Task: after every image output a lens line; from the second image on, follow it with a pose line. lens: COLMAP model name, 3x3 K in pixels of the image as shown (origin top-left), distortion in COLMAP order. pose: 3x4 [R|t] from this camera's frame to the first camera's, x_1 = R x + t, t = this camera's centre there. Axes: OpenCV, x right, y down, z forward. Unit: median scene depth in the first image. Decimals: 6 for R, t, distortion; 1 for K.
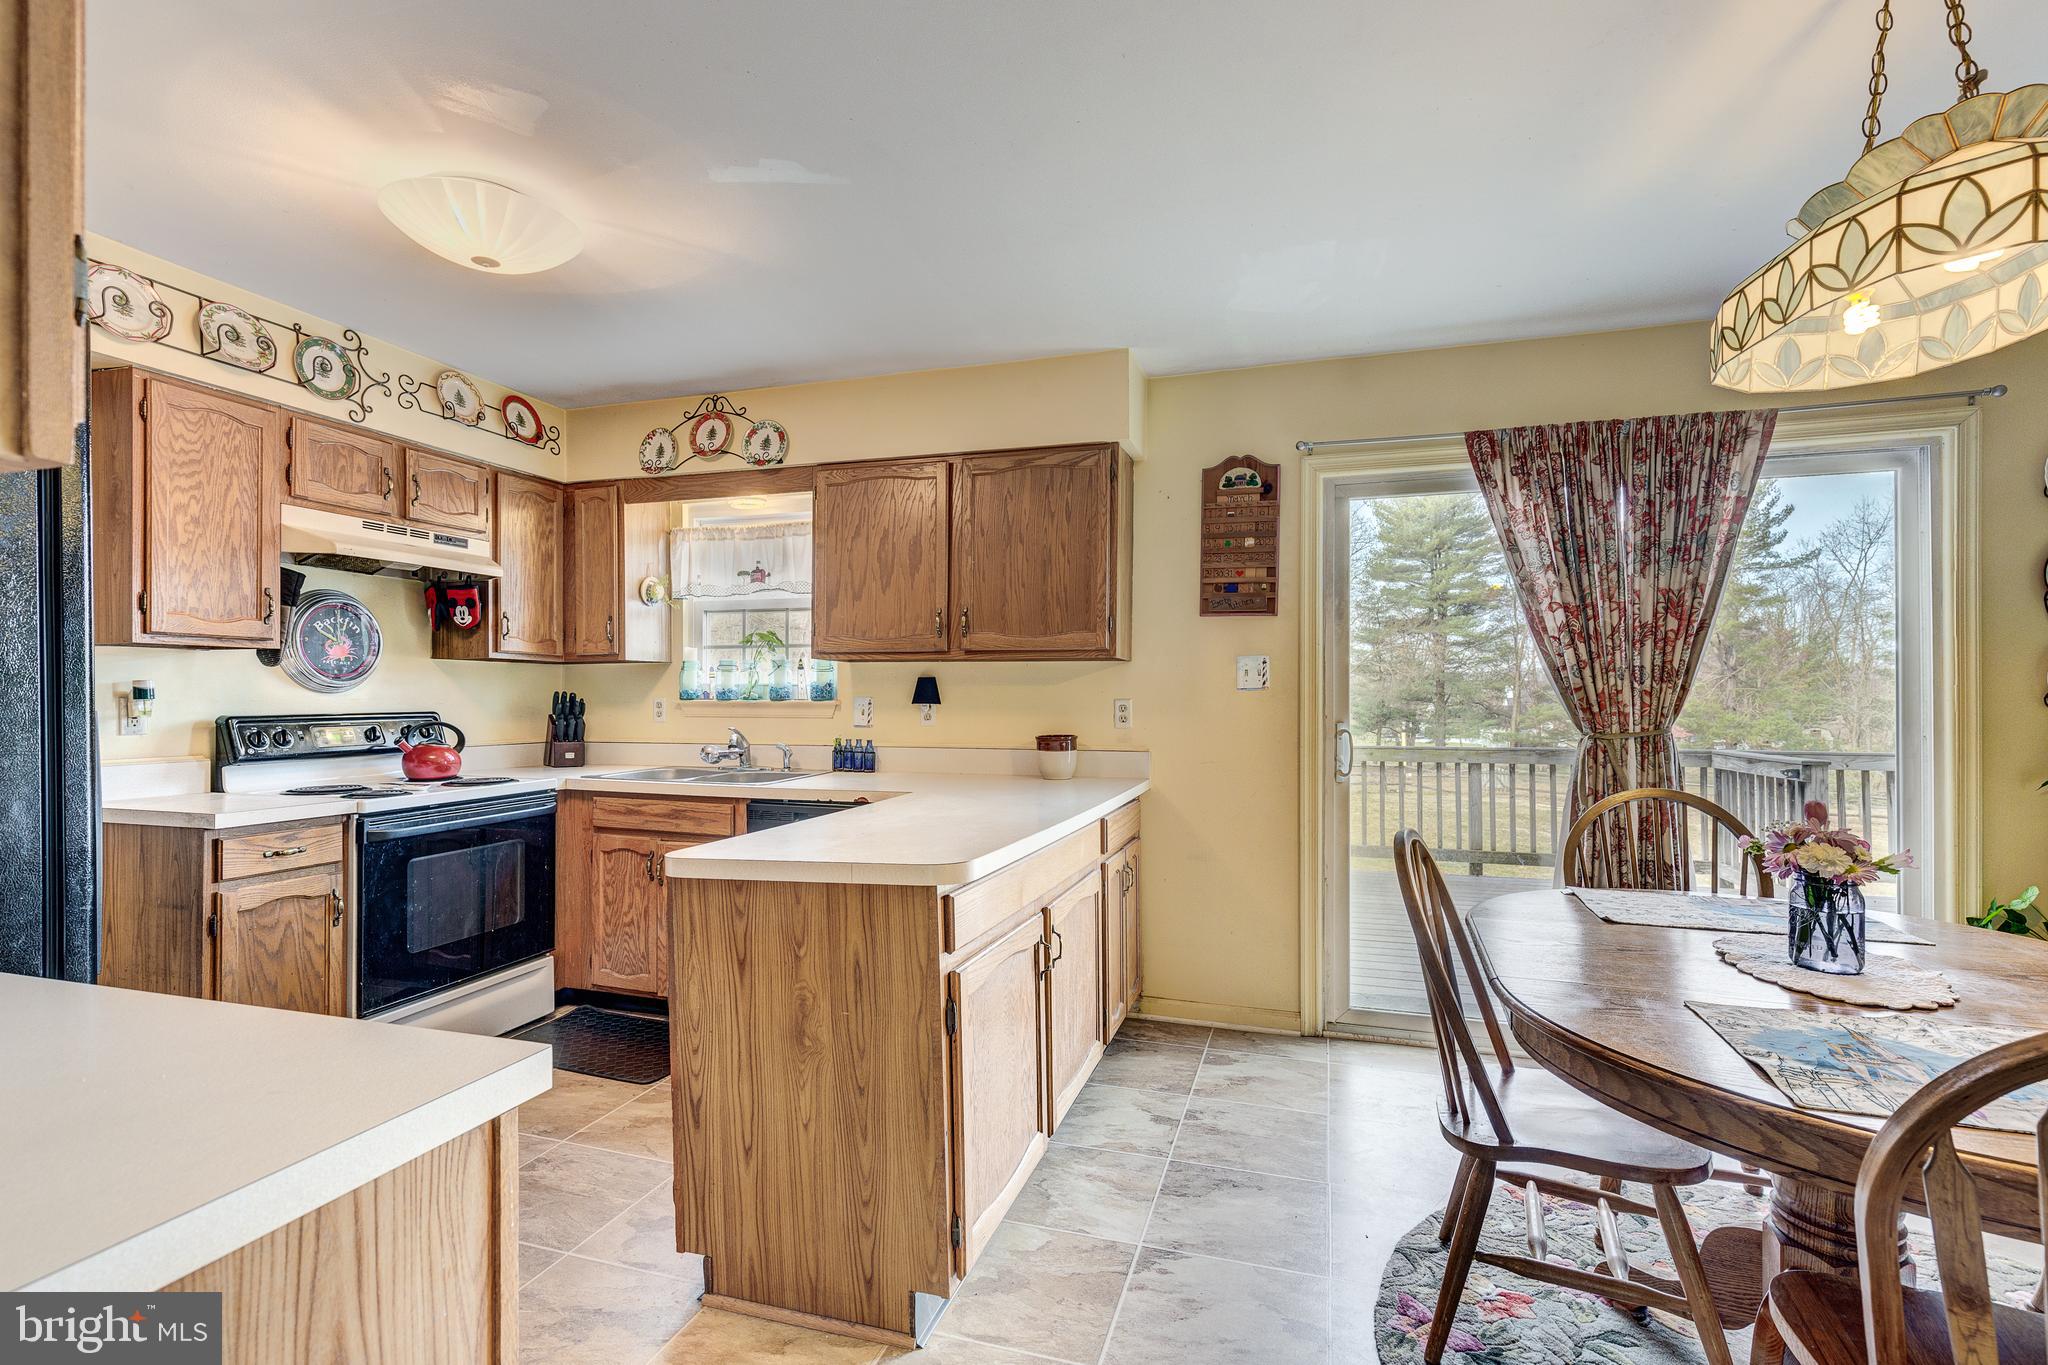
lens RADIAL K [[954.0, 0, 1017.4], [0, 954.0, 694.2], [0, 0, 1]] dist [0.010867, -0.000280]
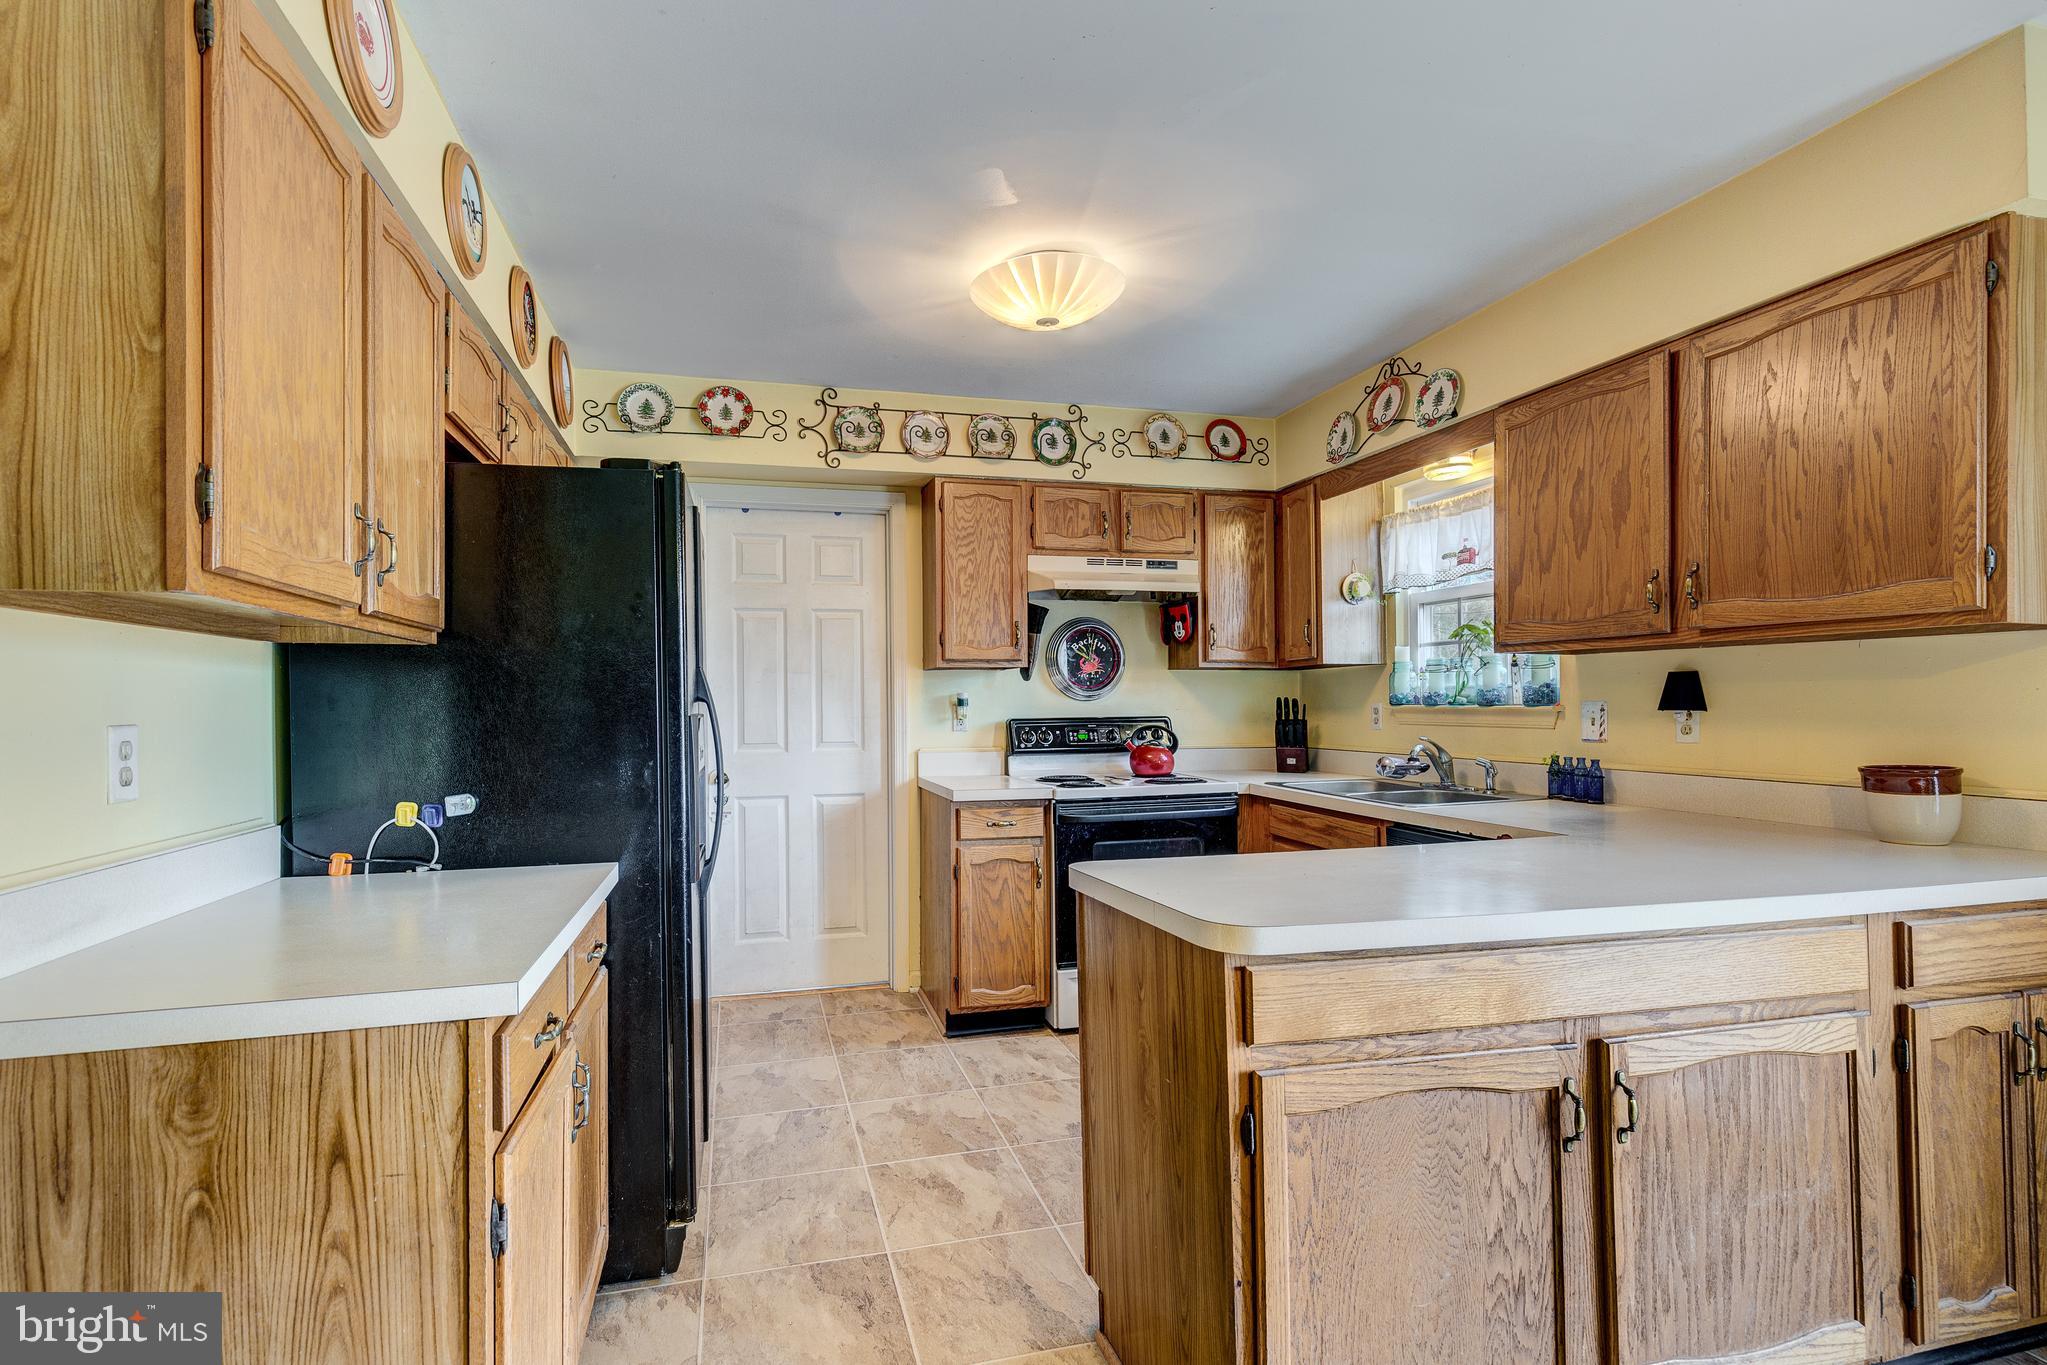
lens RADIAL K [[952.4, 0, 971.3], [0, 952.4, 695.4], [0, 0, 1]] dist [0.008942, -0.000219]
pose [[0.521090, -0.011553, -0.853424, 0.256220], [0.008993, 0.999927, -0.008046, 0.000362], [0.853454, -0.003483, 0.521156, 0.237482]]
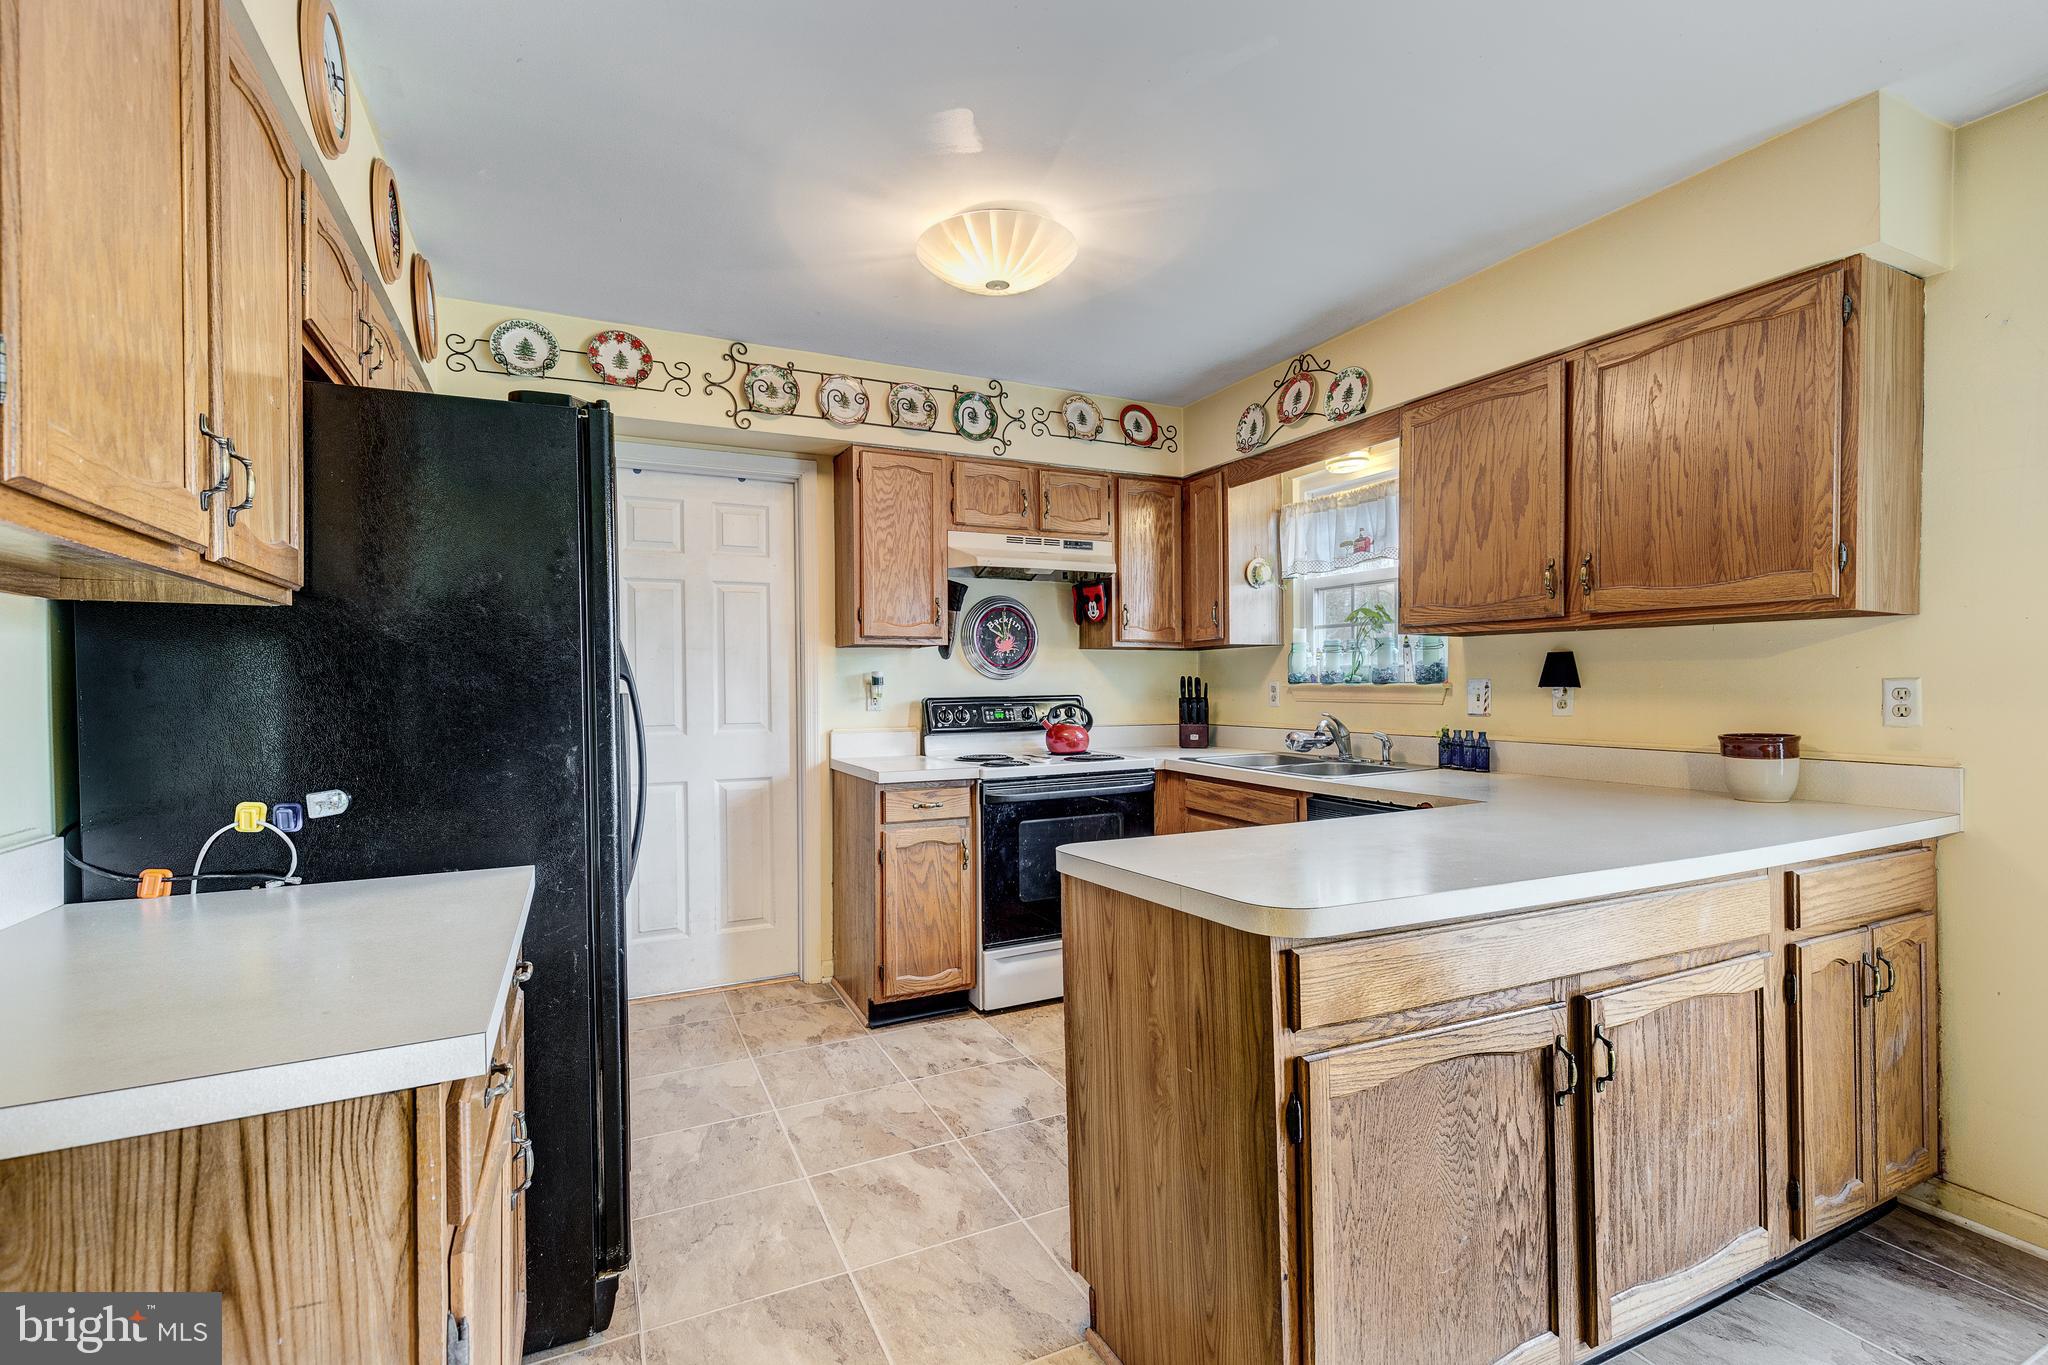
lens RADIAL K [[921.5, 0, 1026.6], [0, 921.5, 687.8], [0, 0, 1]] dist [0.009222, -0.000873]
pose [[0.690427, -0.002205, -0.723398, 0.165591], [0.009213, 0.999941, 0.005745, 0.002875], [0.723343, -0.010632, 0.690407, 0.207952]]
